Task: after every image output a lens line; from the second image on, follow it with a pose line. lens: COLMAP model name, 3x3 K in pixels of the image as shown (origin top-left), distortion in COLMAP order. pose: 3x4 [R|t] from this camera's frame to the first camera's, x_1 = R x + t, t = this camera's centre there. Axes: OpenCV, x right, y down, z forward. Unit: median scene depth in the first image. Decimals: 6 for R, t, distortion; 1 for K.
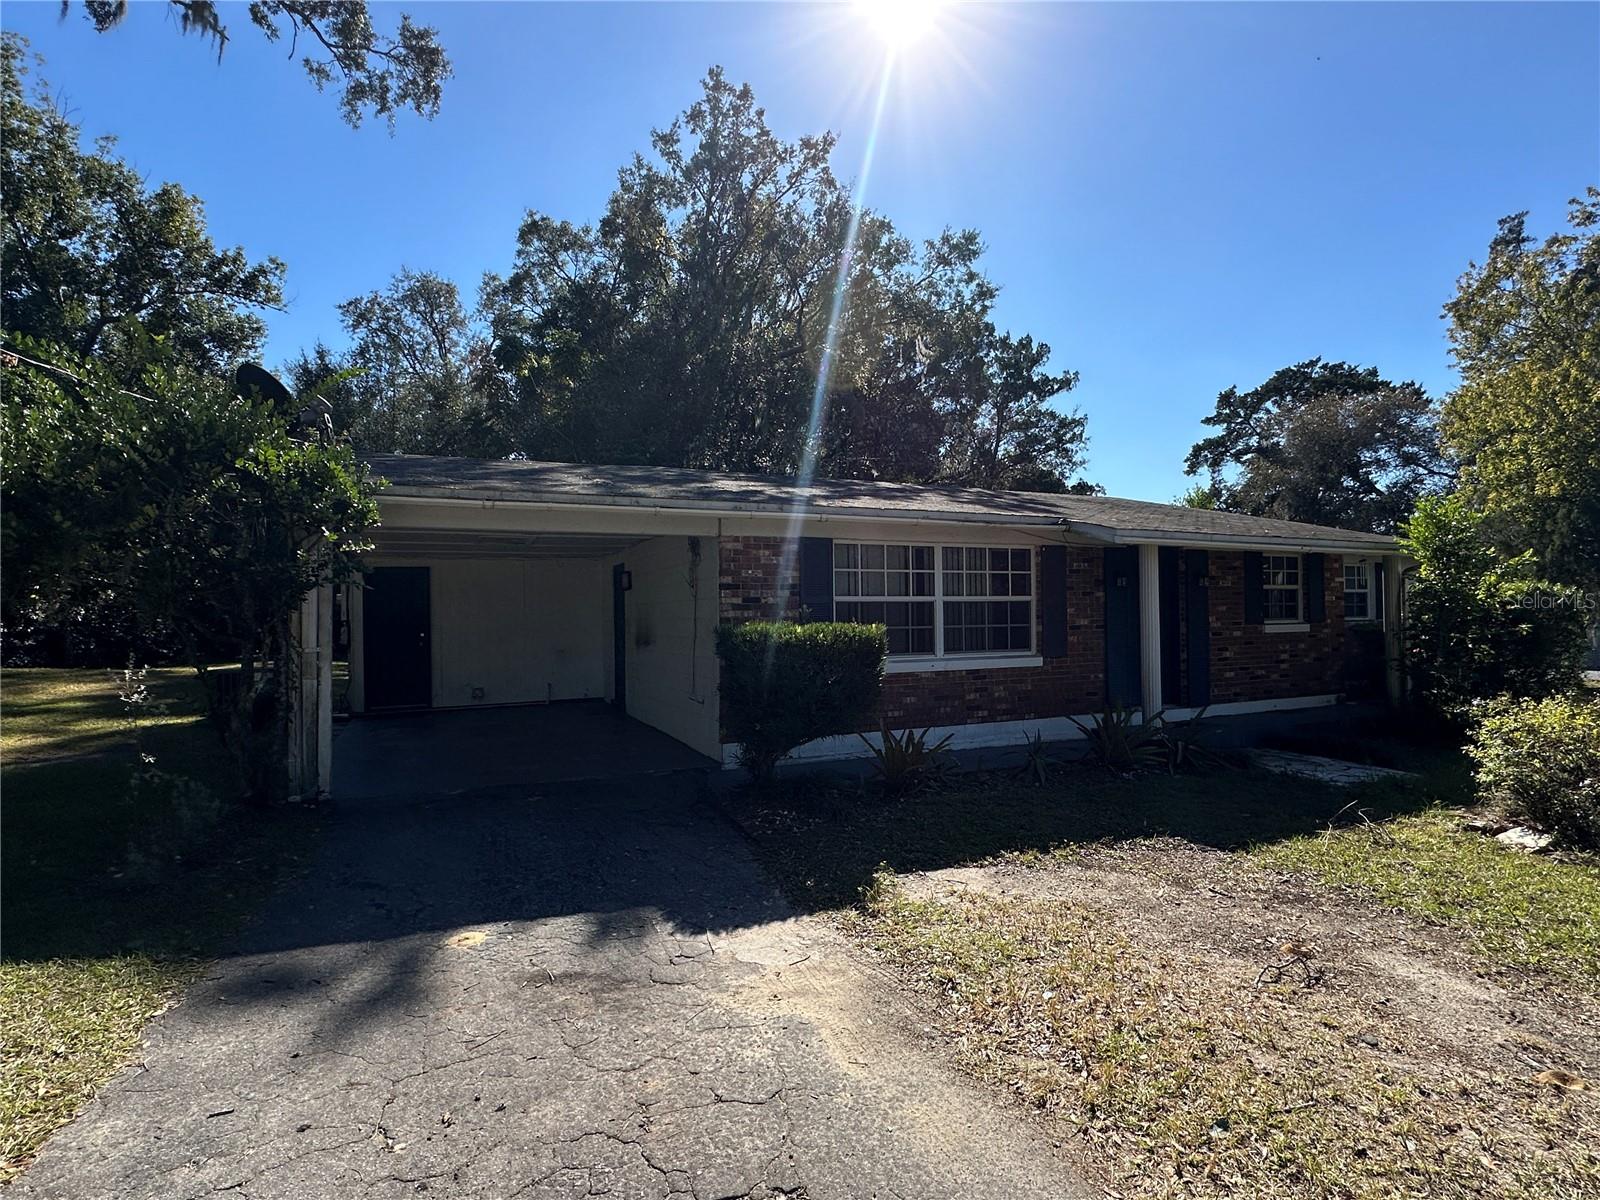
lens RADIAL K [[808.4, 0, 802.1], [0, 808.4, 598.0], [0, 0, 1]] dist [0.000716, -0.001714]
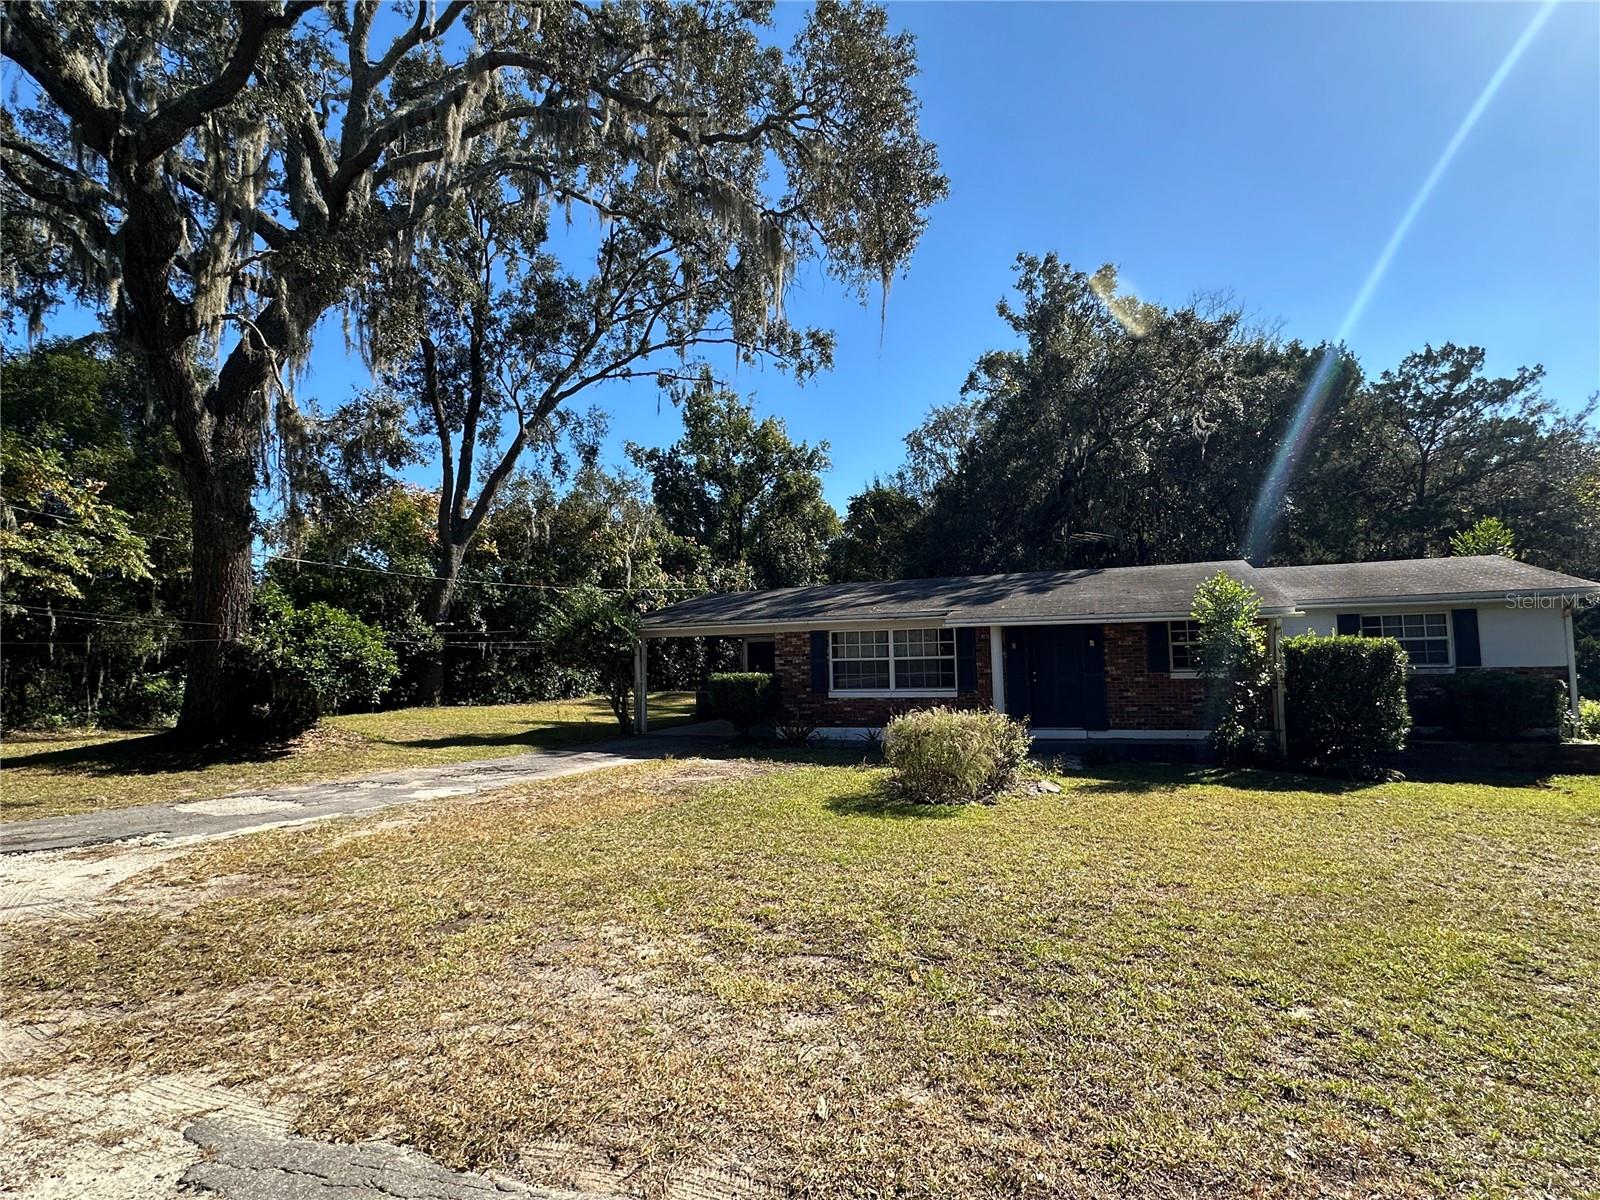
lens RADIAL K [[808.4, 0, 801.4], [0, 808.4, 606.2], [0, 0, 1]] dist [0.000716, -0.001714]
pose [[0.694954, -0.056568, -0.716826, 1.116740], [0.027628, 0.998265, -0.051993, -0.023519], [0.718524, 0.016328, 0.695311, -0.355389]]
